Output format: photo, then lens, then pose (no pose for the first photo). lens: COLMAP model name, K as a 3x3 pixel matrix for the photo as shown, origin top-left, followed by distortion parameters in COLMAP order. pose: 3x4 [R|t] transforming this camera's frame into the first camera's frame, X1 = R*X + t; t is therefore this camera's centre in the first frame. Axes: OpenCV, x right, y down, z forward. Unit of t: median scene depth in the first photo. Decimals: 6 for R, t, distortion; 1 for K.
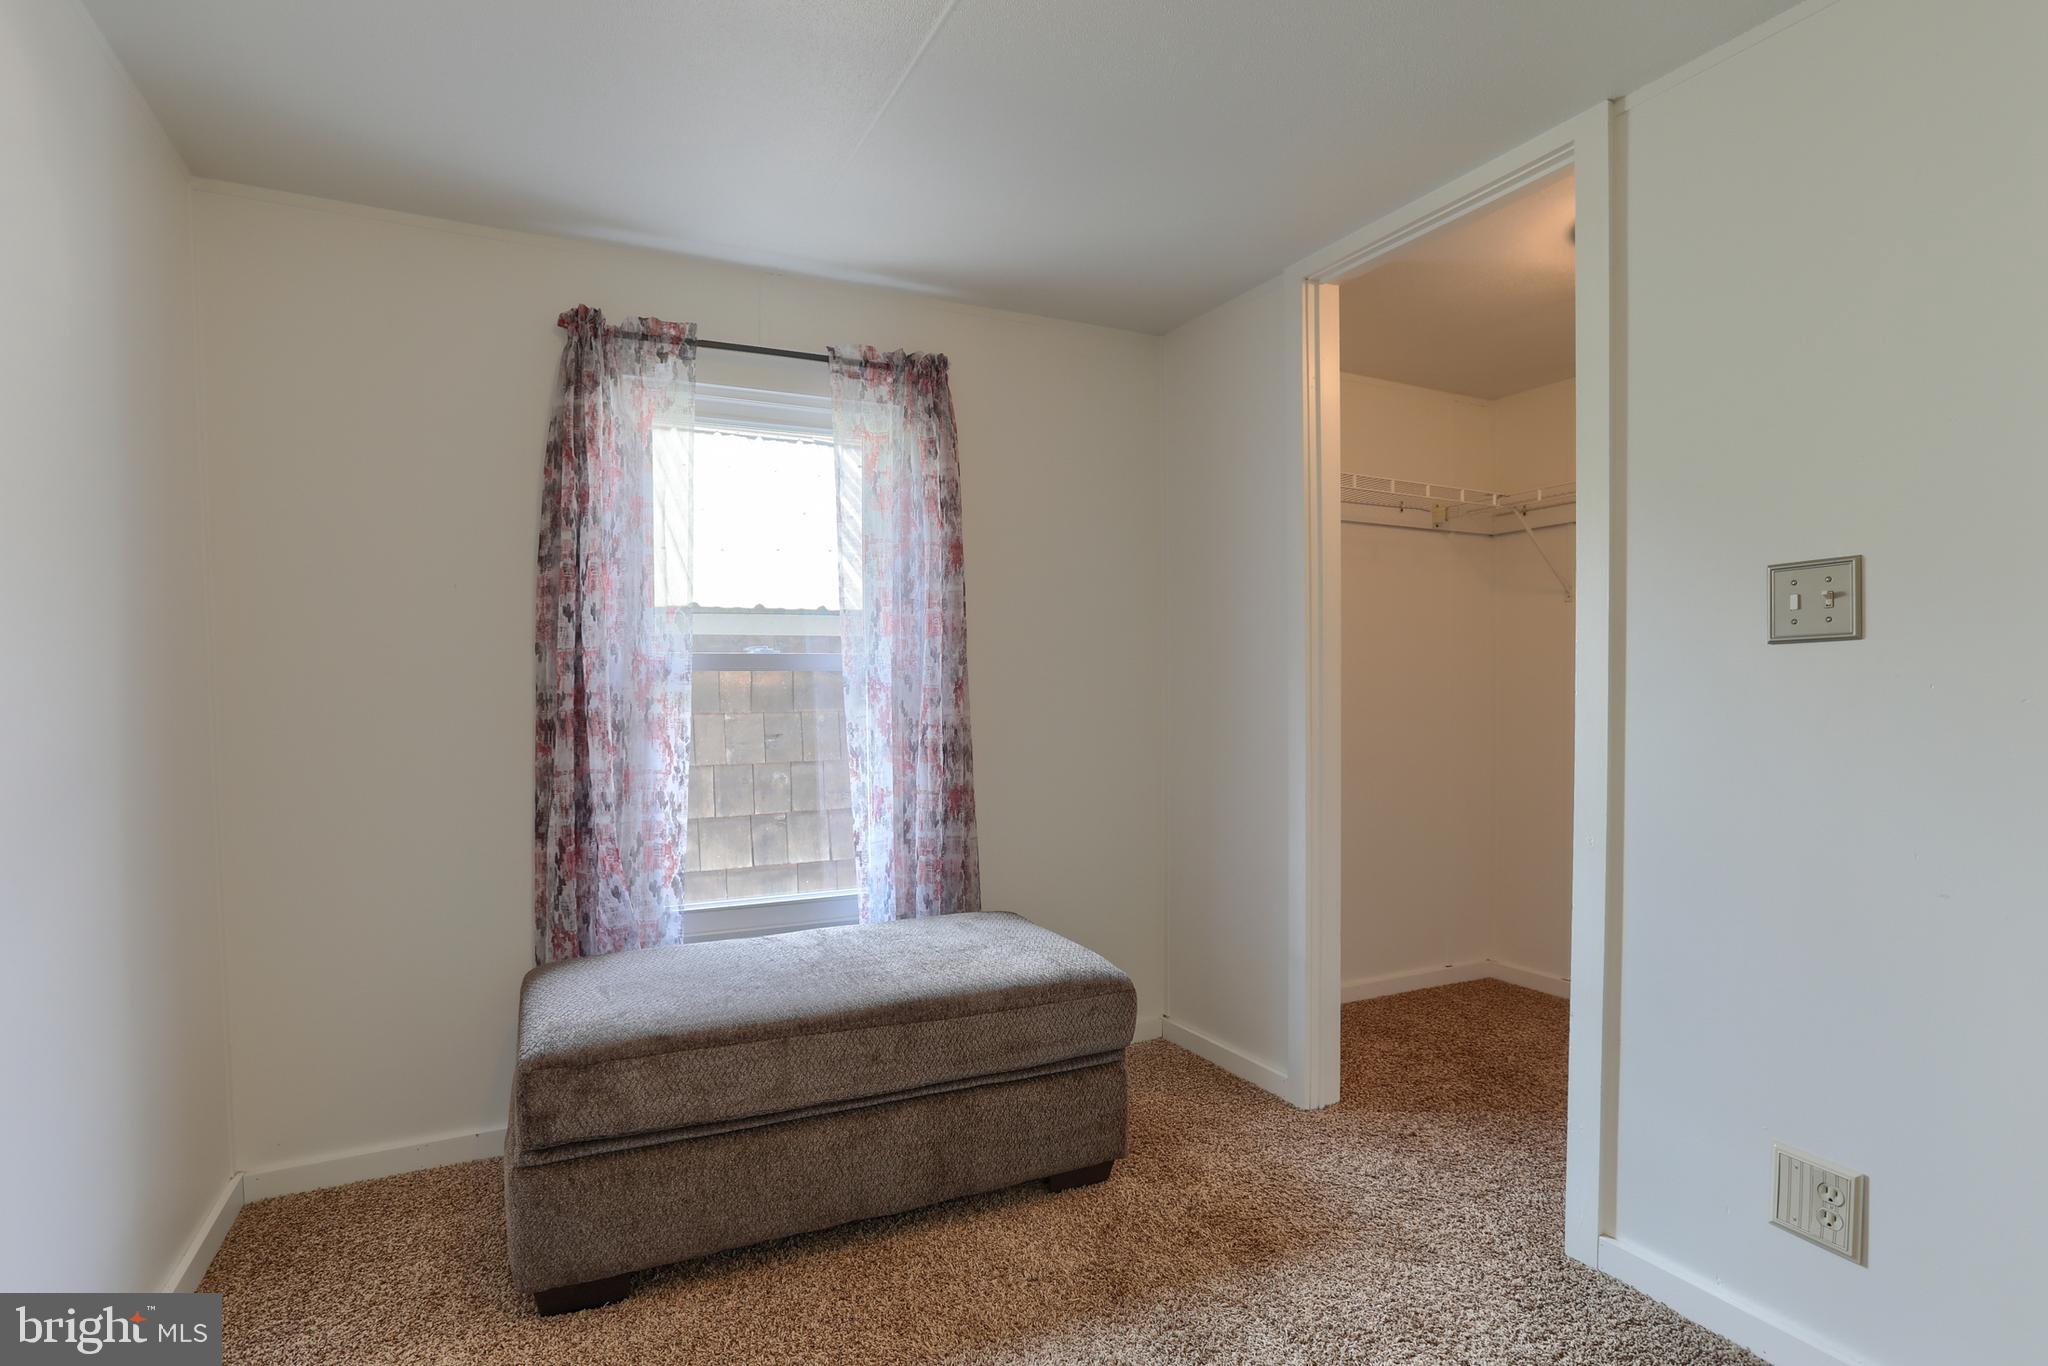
lens RADIAL K [[1035.0, 0, 1024.0], [0, 1035.0, 683.0], [0, 0, 1]] dist [-0.061474, 0.036942]
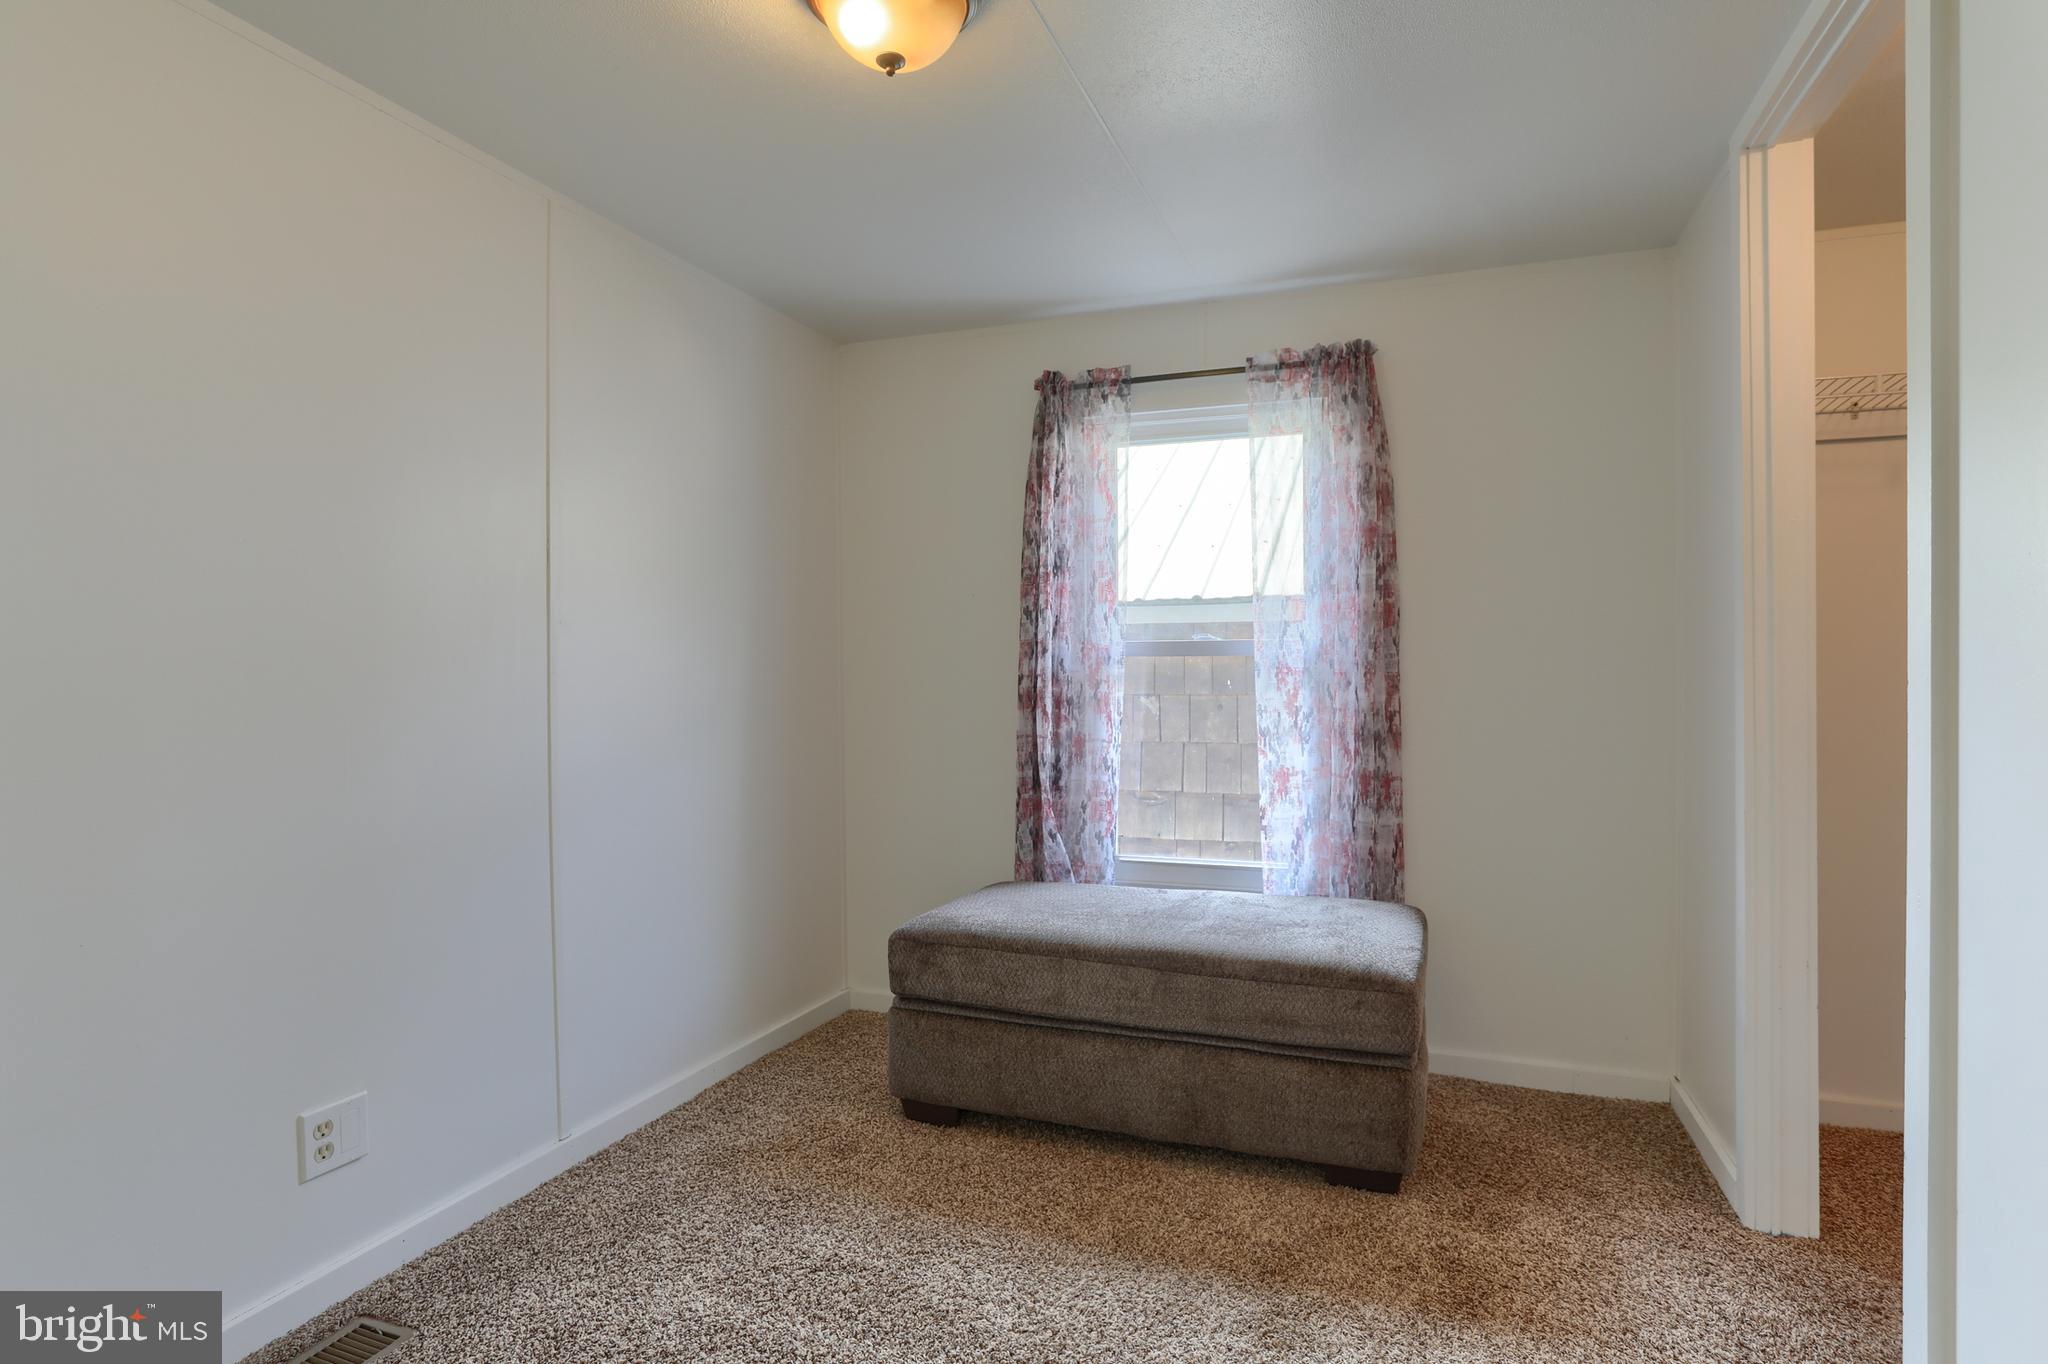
lens RADIAL K [[1069.8, 0, 1021.1], [0, 1069.8, 632.0], [0, 0, 1]] dist [-0.070441, 0.049355]
pose [[0.687862, -0.022095, -0.725505, 0.491211], [-0.001203, 0.999500, -0.031580, -0.001261], [0.725841, 0.022596, 0.687492, 0.063827]]
